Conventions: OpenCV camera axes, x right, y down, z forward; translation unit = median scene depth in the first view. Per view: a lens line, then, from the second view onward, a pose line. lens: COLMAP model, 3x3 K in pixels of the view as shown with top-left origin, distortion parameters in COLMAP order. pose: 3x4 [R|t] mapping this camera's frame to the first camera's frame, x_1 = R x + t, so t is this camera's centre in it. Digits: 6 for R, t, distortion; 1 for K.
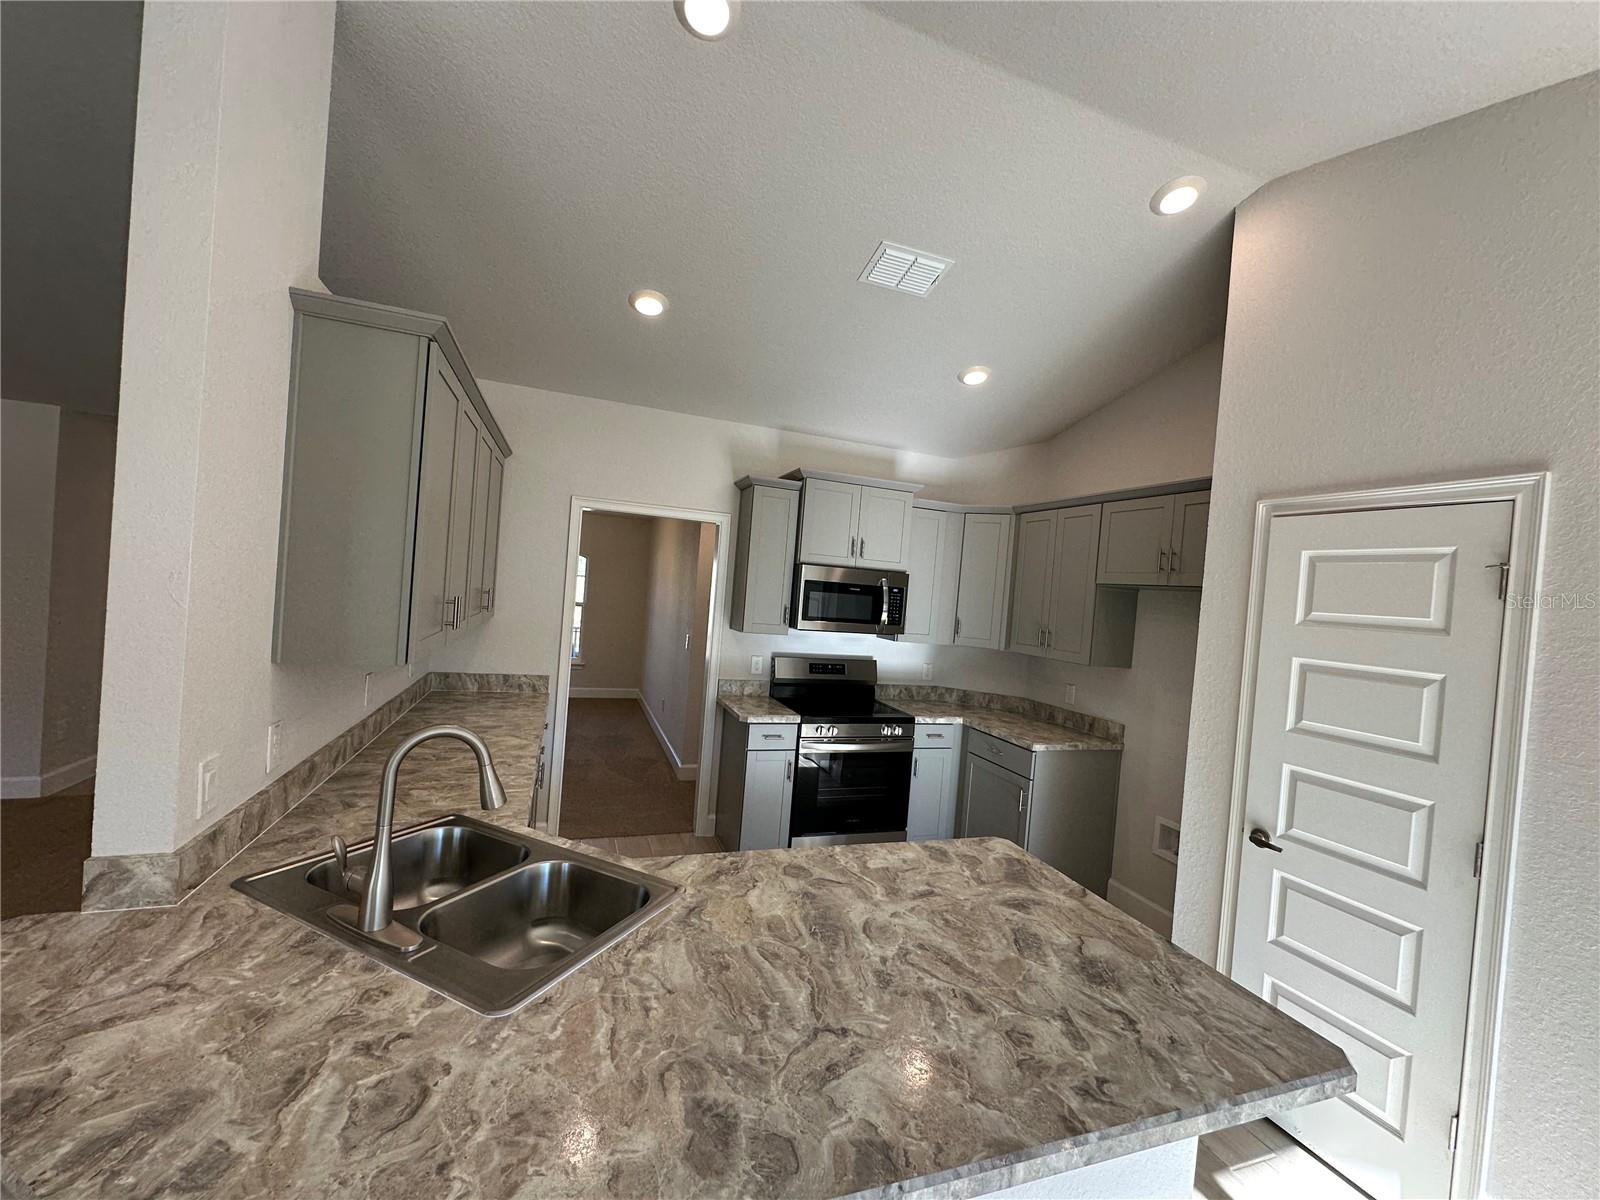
lens RADIAL K [[638.6, 0, 801.3], [0, 638.6, 598.7], [0, 0, 1]] dist [-0.002145, 0.000590]
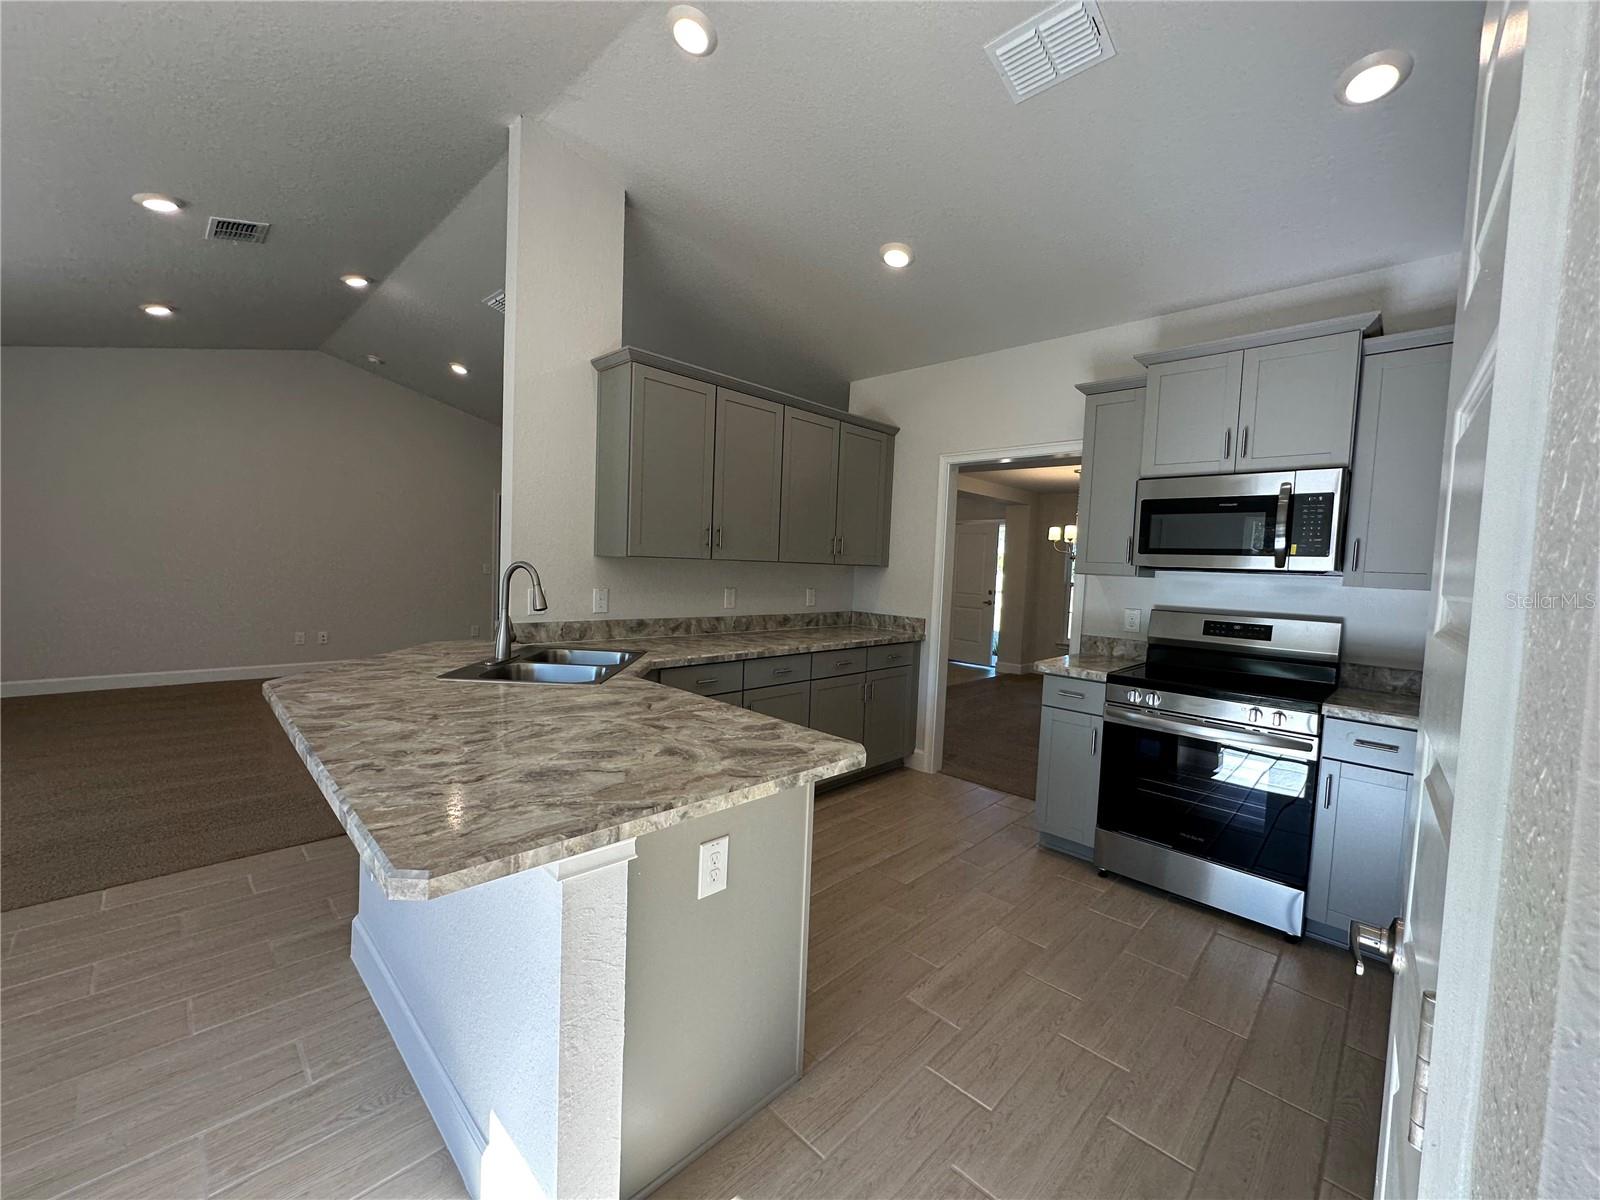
lens RADIAL K [[638.6, 0, 801.3], [0, 638.6, 598.7], [0, 0, 1]] dist [-0.002145, 0.000590]
pose [[0.438773, -0.010725, -0.898534, 0.541765], [-0.020200, 0.999558, -0.021795, 0.119439], [0.898371, 0.027713, 0.438362, 0.327890]]
